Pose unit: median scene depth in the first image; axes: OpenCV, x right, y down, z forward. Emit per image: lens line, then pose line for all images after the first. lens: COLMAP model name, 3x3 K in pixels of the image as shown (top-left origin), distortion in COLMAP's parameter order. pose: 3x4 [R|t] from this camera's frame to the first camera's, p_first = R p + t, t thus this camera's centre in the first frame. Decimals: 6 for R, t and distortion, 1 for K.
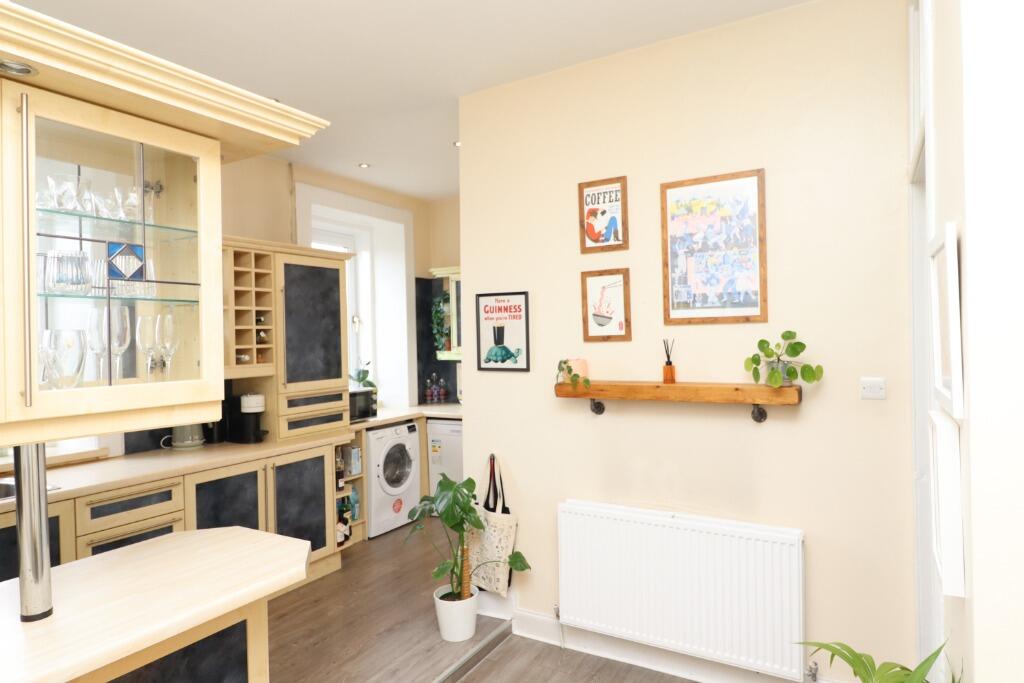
lens RADIAL K [[610.2, 0, 518.4], [0, 610.2, 338.6], [0, 0, 1]] dist [0.000698, 0.001006]
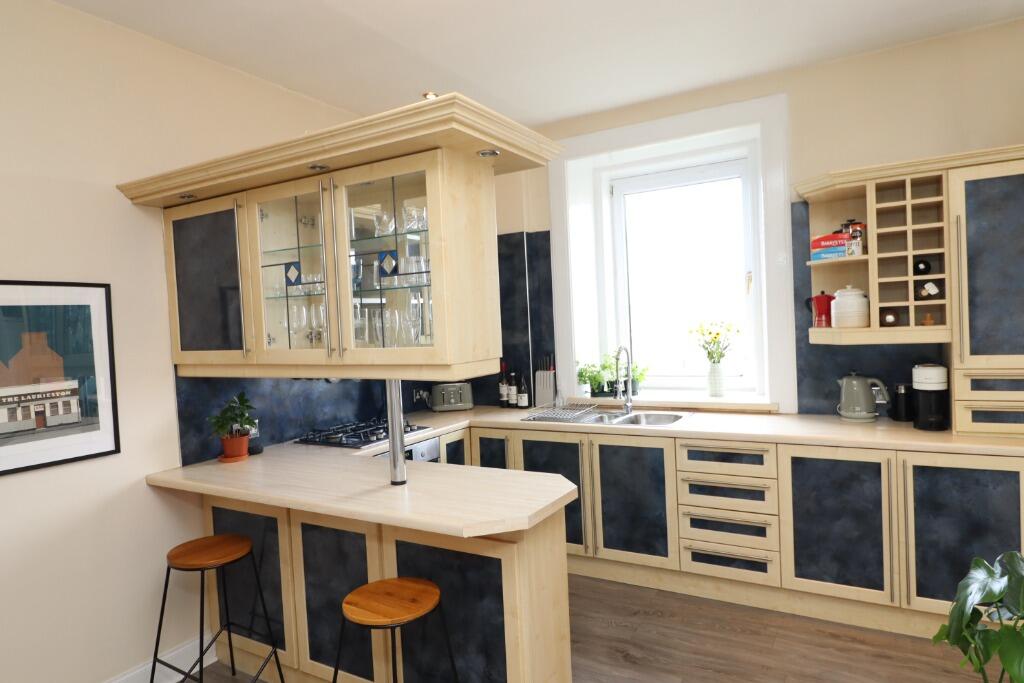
lens RADIAL K [[610.2, 0, 519.7], [0, 610.2, 341.1], [0, 0, 1]] dist [0.000698, 0.001006]
pose [[0.011546, 0.053099, -0.998522, 0.348560], [0.042050, 0.997680, 0.053541, -0.002030], [0.999049, -0.042606, 0.009286, 0.542145]]
